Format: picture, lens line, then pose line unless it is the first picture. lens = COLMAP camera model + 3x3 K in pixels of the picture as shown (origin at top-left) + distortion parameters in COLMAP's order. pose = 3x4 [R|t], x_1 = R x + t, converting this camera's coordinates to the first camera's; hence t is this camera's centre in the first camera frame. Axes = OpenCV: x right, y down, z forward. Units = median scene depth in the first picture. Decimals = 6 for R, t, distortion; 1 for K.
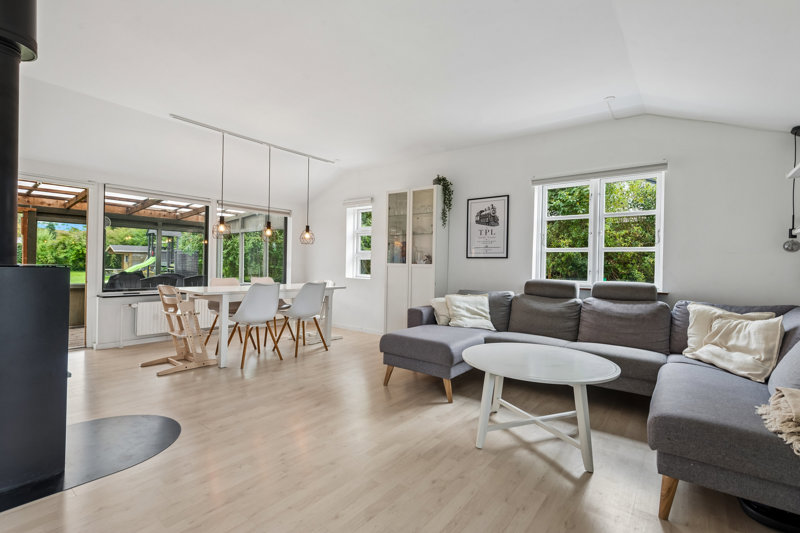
lens RADIAL K [[376.0, 0, 404.9], [0, 376.0, 265.3], [0, 0, 1]] dist [0.004279, -0.000068]
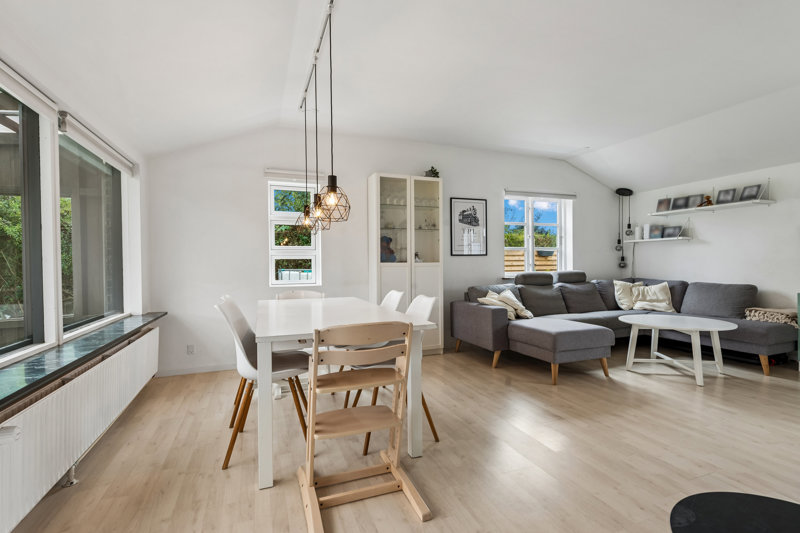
lens RADIAL K [[376.0, 0, 405.0], [0, 376.0, 265.4], [0, 0, 1]] dist [0.004279, -0.000068]
pose [[0.518614, -0.027704, 0.854559, -0.806233], [0.023863, 0.999555, 0.017922, -0.014264], [-0.854675, 0.011098, 0.519044, 0.608765]]
